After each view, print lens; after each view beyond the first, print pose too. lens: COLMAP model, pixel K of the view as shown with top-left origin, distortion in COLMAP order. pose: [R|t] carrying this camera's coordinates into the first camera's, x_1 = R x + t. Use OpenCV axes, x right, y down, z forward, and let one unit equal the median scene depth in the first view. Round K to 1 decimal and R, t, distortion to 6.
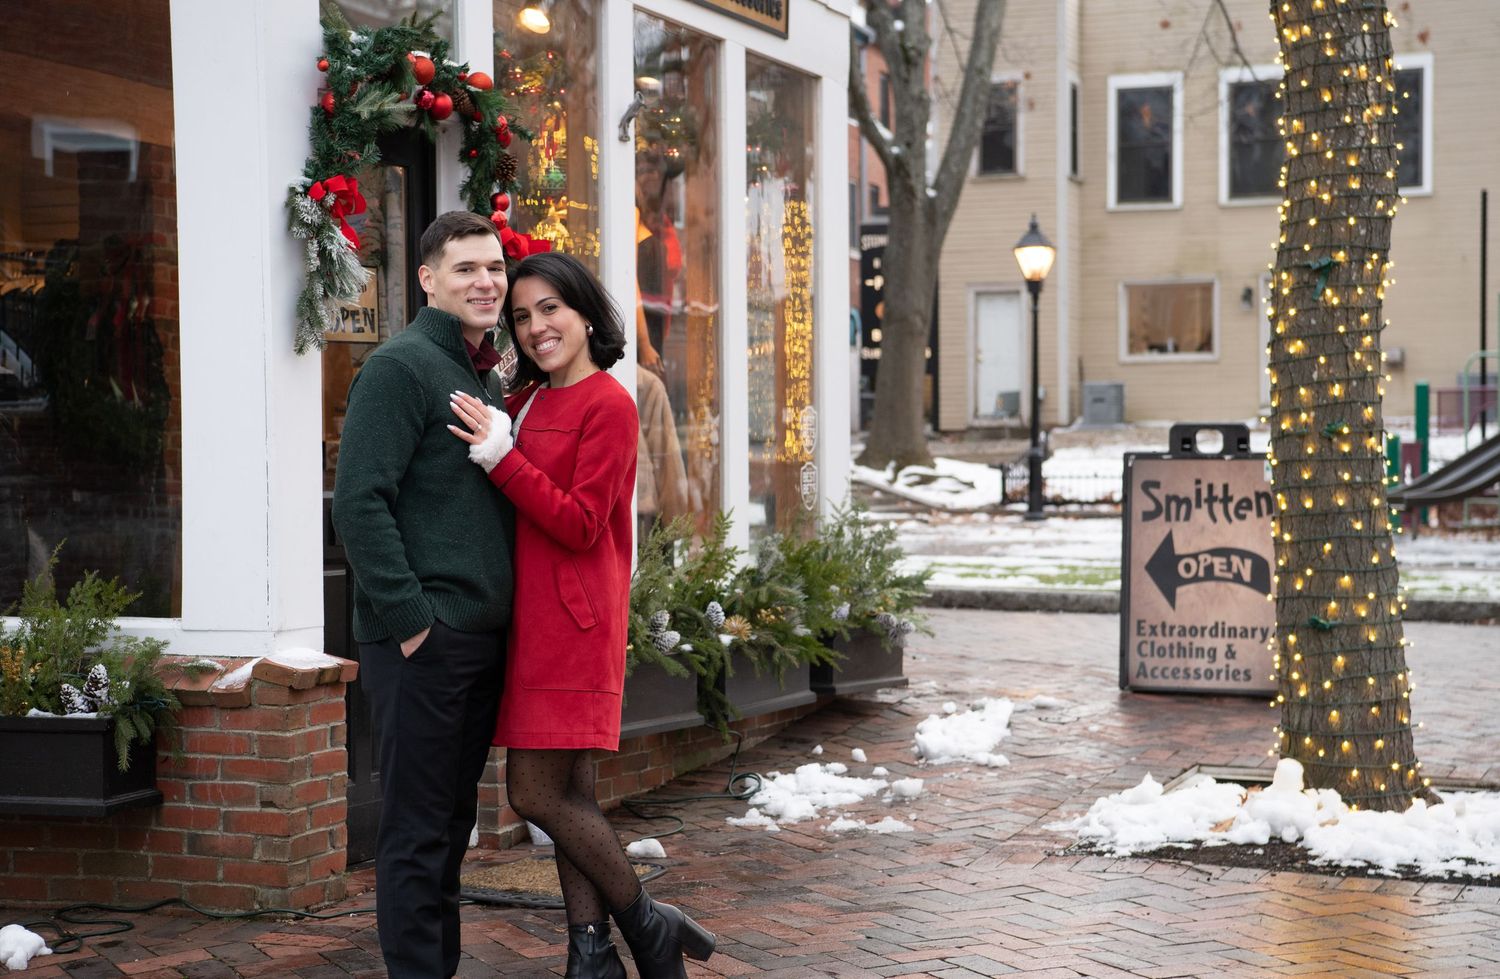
lens RADIAL K [[2936.2, 0, 751.5], [0, 2936.2, 483.0], [0, 0, 1]] dist [0.318728, 0.306145]
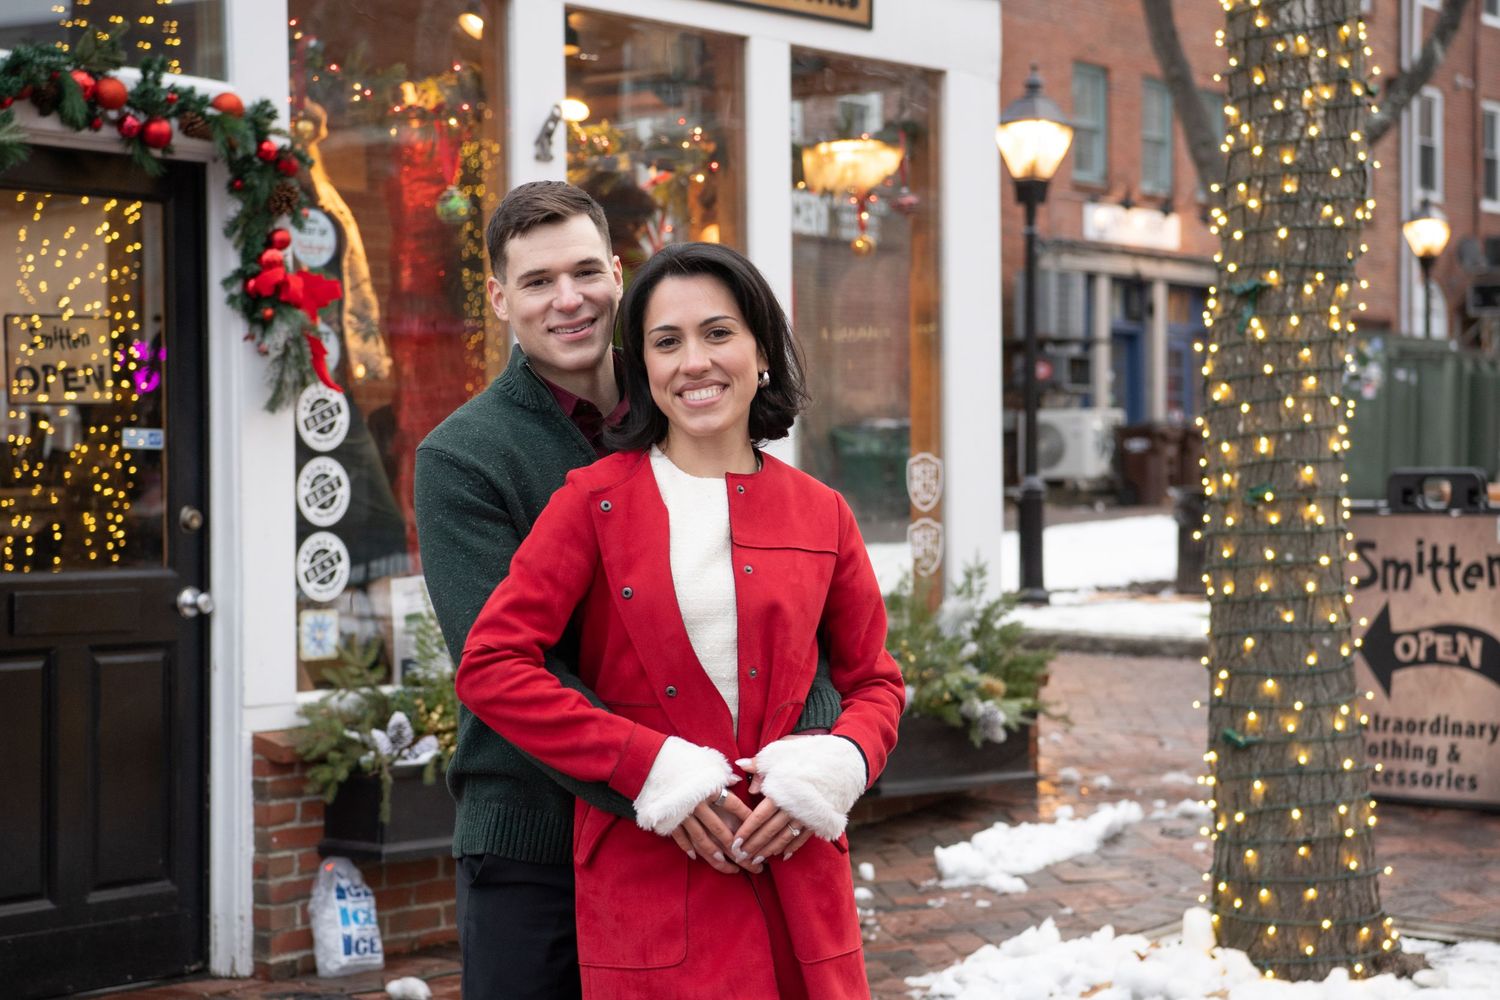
lens RADIAL K [[3057.9, 0, 750.0], [0, 3057.9, 495.9], [0, 0, 1]] dist [0.317768, 0.123359]
pose [[0.946372, -0.002298, -0.323072, 0.331699], [0.002486, 0.999997, 0.000171, -0.018223], [0.323071, -0.000965, 0.946374, 0.173396]]
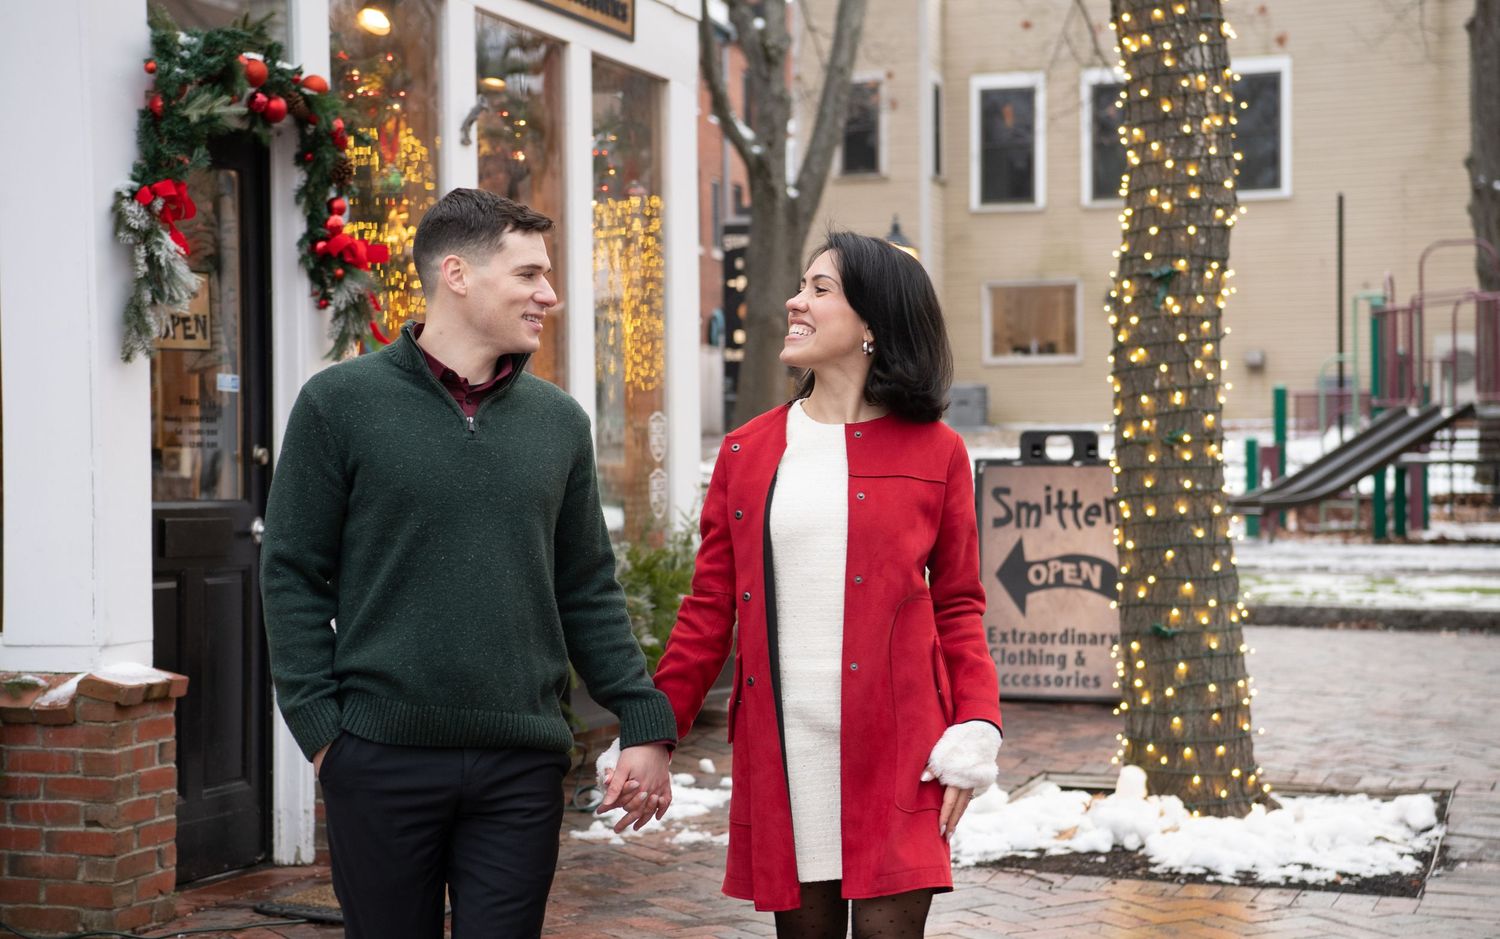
lens RADIAL K [[2988.0, 0, 750.0], [0, 2988.0, 469.5], [0, 0, 1]] dist [0.335430, -0.039872]
pose [[0.998998, -0.001706, 0.044730, 0.006968], [0.001949, 0.999984, -0.005370, -0.001979], [-0.044720, 0.005452, 0.998985, -0.007765]]
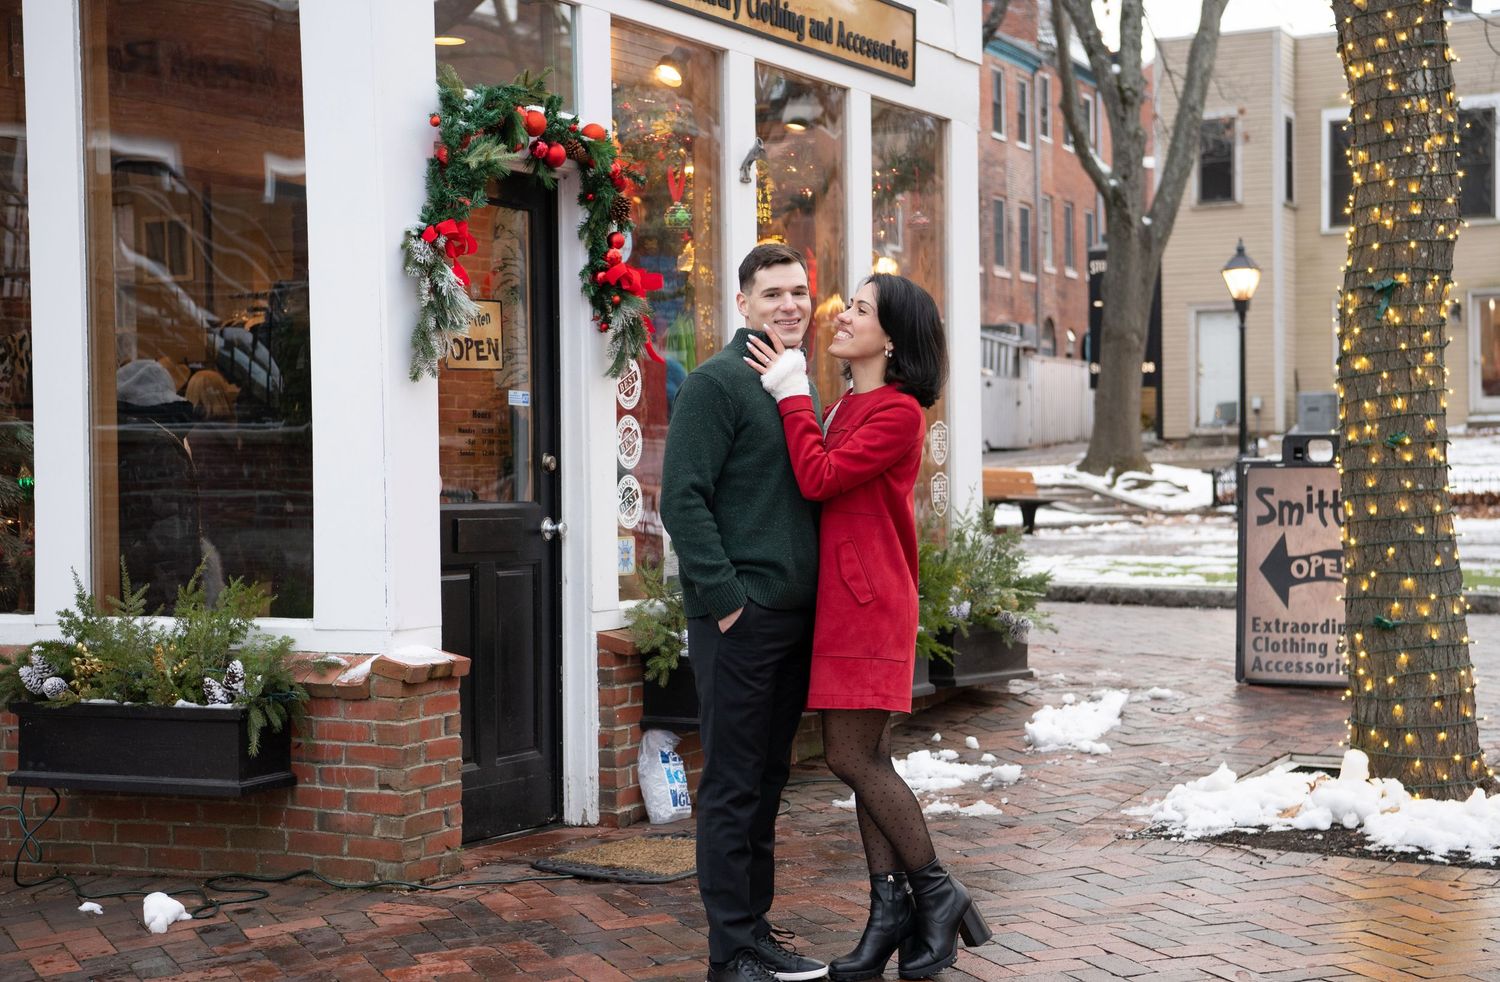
lens RADIAL K [[2645.0, 0, 747.2], [0, 2645.0, 476.8], [0, 0, 1]] dist [0.255688, 0.399983]
pose [[0.994732, -0.006349, -0.102313, 0.062502], [0.005946, 0.999973, -0.004250, -0.002251], [0.102337, 0.003619, 0.994743, 0.018484]]
